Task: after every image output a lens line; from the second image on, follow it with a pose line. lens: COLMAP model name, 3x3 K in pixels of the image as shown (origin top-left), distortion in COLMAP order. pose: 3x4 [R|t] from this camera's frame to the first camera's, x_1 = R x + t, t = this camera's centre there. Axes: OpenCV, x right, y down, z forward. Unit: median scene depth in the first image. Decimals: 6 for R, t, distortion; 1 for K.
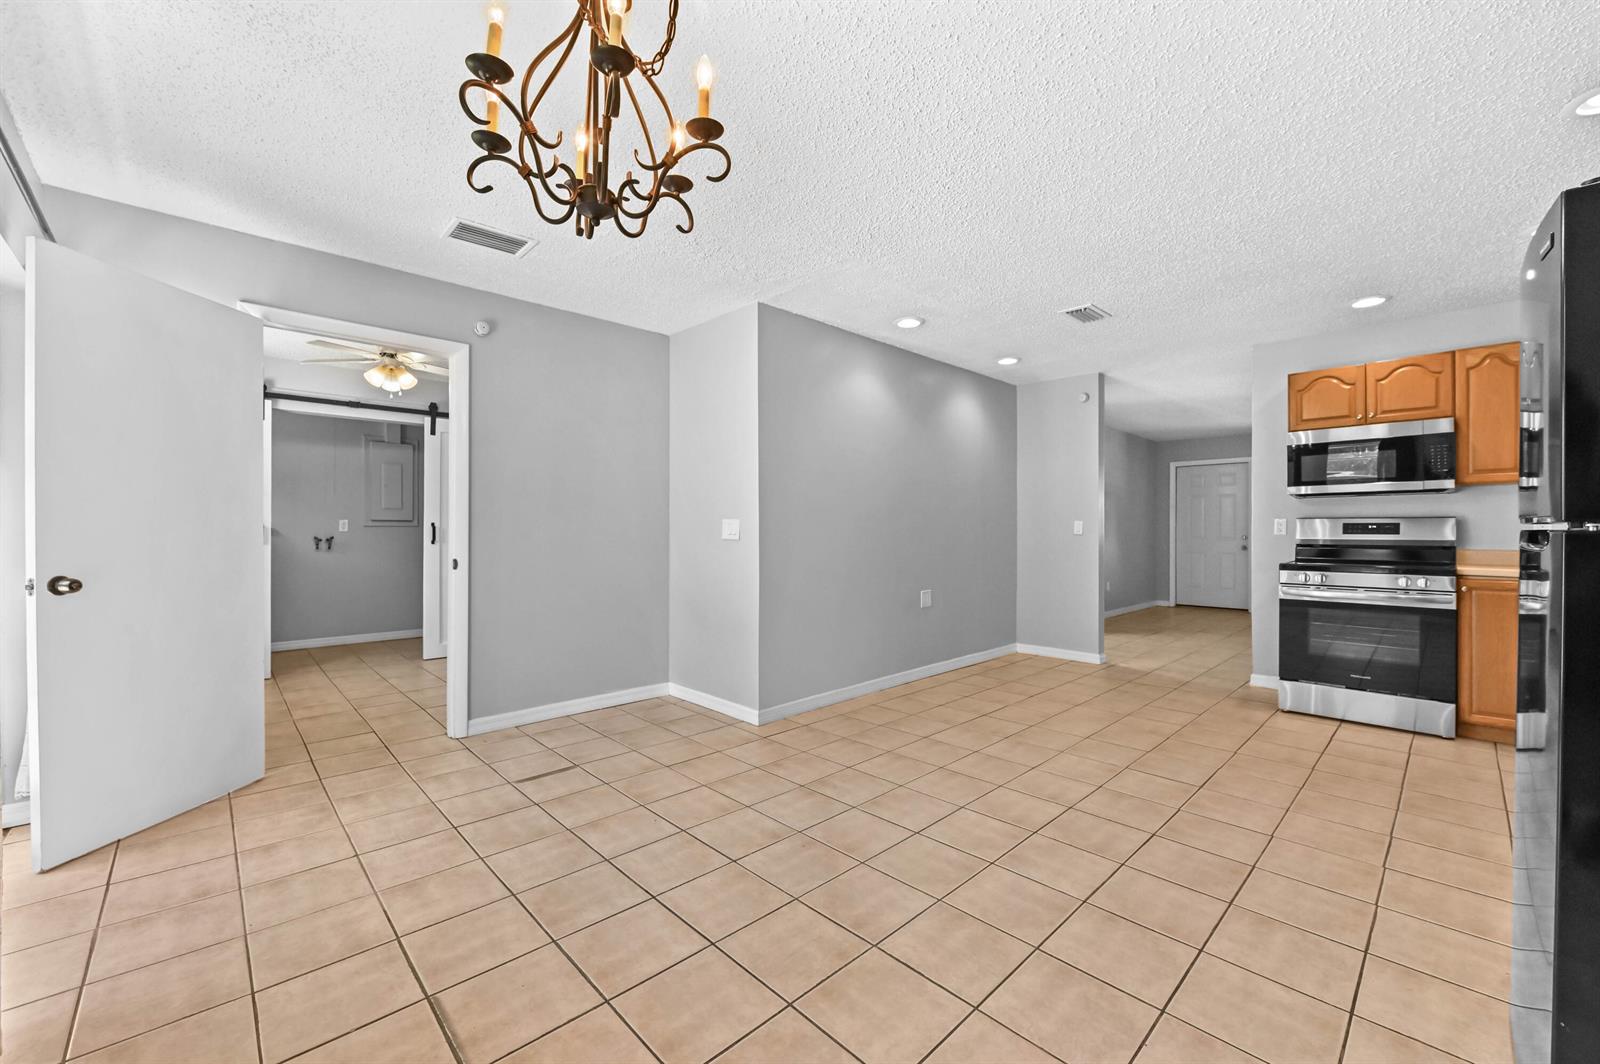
lens RADIAL K [[640.0, 0, 786.0], [0, 640.0, 526.5], [0, 0, 1]] dist [-0.007324, 0.000571]
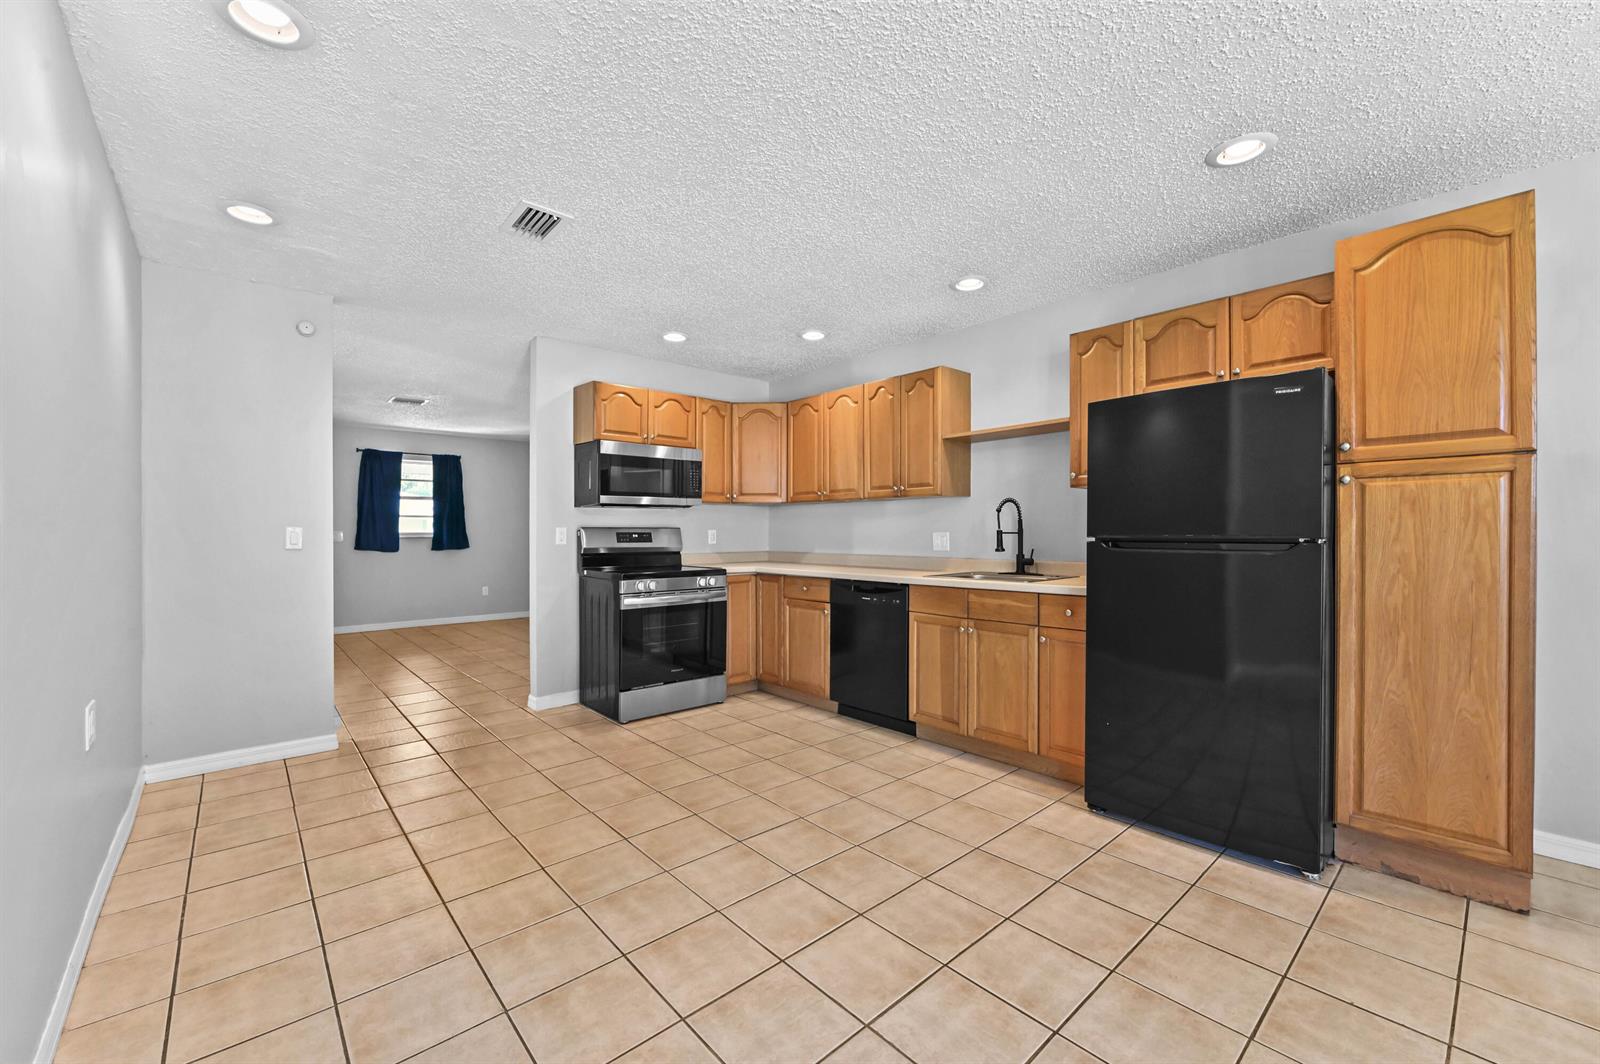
lens RADIAL K [[640.0, 0, 809.4], [0, 640.0, 530.2], [0, 0, 1]] dist [-0.007324, 0.000571]
pose [[0.009460, 0.004052, 0.999947, -0.258463], [-0.001080, 0.999991, -0.004042, -0.006661], [-0.999955, -0.001042, 0.009464, 0.890471]]
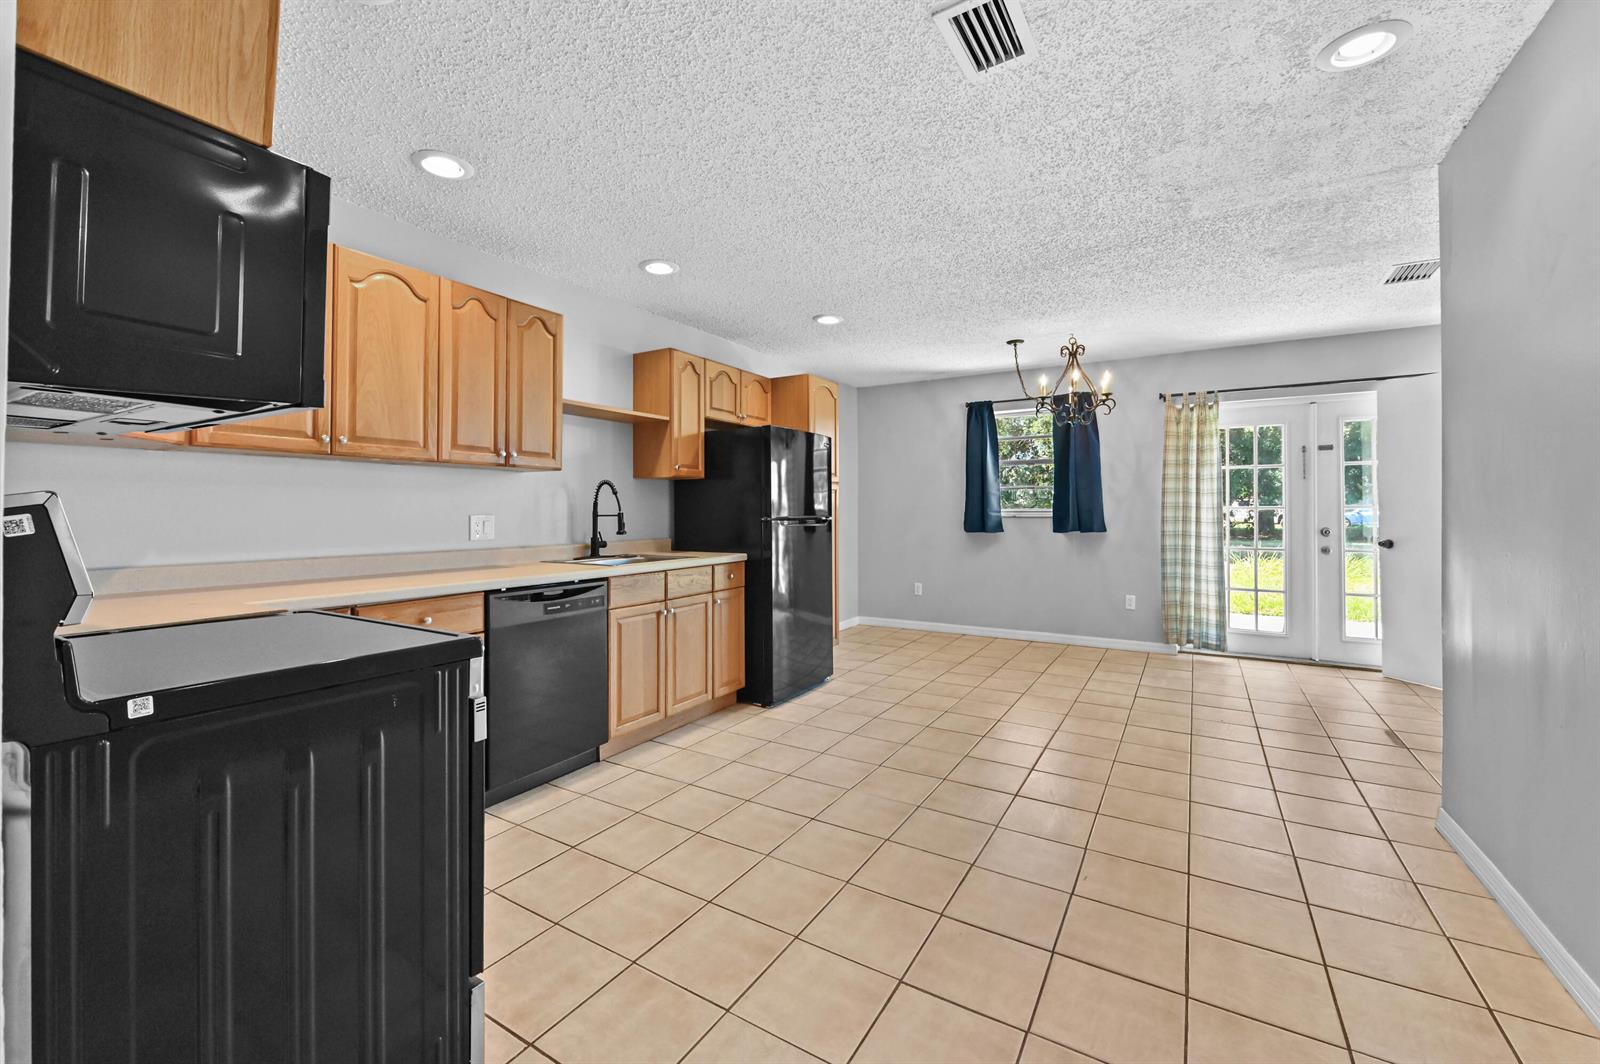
lens RADIAL K [[640.0, 0, 799.7], [0, 640.0, 501.5], [0, 0, 1]] dist [-0.007324, 0.000571]
pose [[-0.962902, -0.002231, -0.269841, 0.895512], [0.003958, 0.999741, -0.022390, -0.005163], [0.269821, -0.022627, -0.962644, 1.744764]]
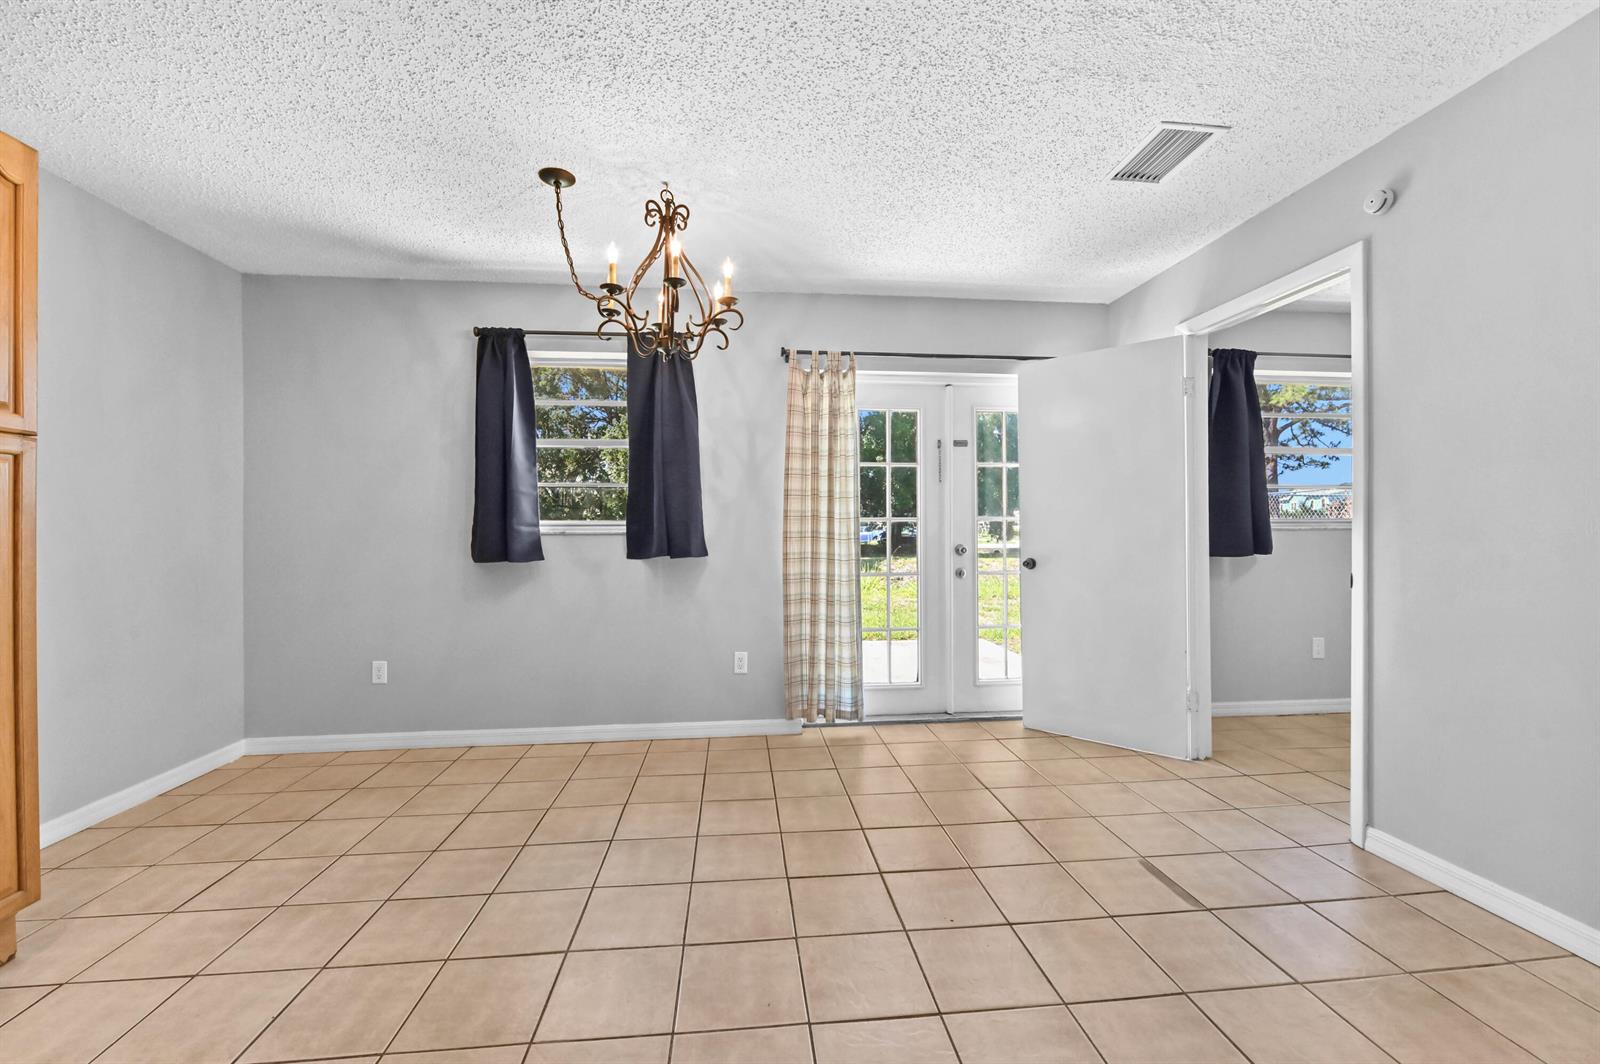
lens RADIAL K [[640.0, 0, 806.0], [0, 640.0, 530.8], [0, 0, 1]] dist [-0.007324, 0.000571]
pose [[-0.595415, 0.002355, -0.803415, 0.408041], [0.011760, 0.999914, -0.005784, 0.006541], [0.803333, -0.012892, -0.595391, 1.085999]]
